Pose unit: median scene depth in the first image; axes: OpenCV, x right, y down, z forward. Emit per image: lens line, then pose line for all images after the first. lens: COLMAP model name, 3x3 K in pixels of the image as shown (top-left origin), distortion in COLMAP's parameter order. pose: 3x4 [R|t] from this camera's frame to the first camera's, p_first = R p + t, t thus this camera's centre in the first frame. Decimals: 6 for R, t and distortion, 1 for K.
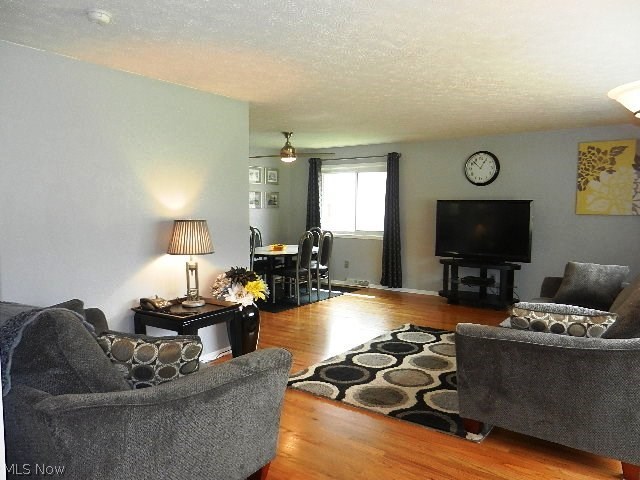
lens RADIAL K [[485.3, 0, 320.0], [0, 485.3, 240.0], [0, 0, 1]] dist [0.022330, -0.004943]
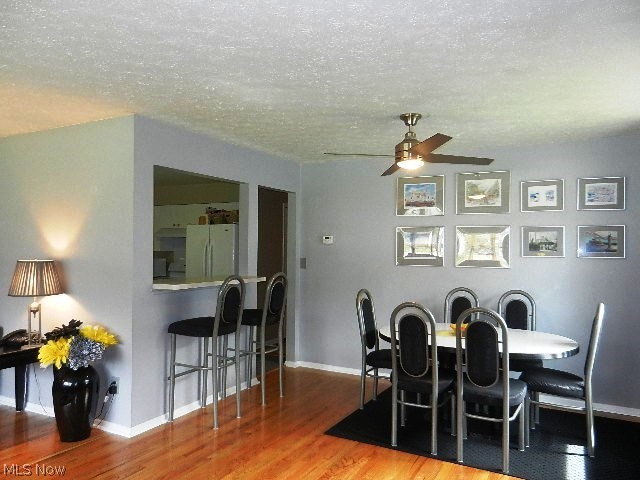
lens RADIAL K [[485.3, 0, 320.0], [0, 485.3, 240.0], [0, 0, 1]] dist [0.022330, -0.004943]
pose [[0.133520, -0.021583, -0.990811, 0.667229], [-0.085235, 0.995808, -0.033178, -0.083176], [0.987374, 0.088882, 0.131120, 1.247104]]
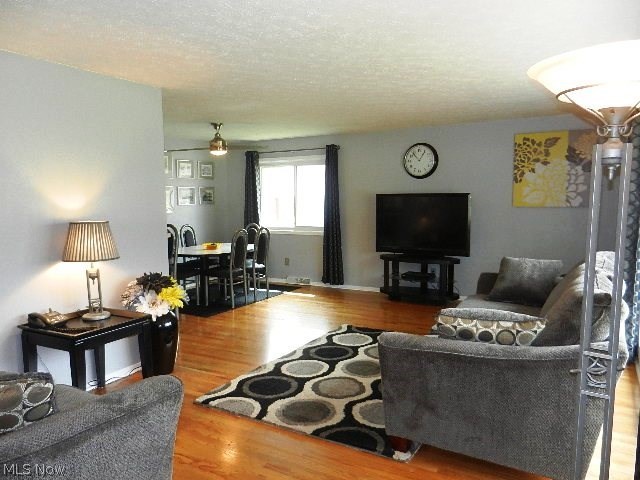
lens RADIAL K [[485.3, 0, 320.0], [0, 485.3, 240.0], [0, 0, 1]] dist [0.022330, -0.004943]
pose [[0.995316, -0.021964, 0.094152, 0.056345], [0.020611, 0.999670, 0.015322, -0.011290], [-0.094458, -0.013310, 0.995440, 0.072657]]
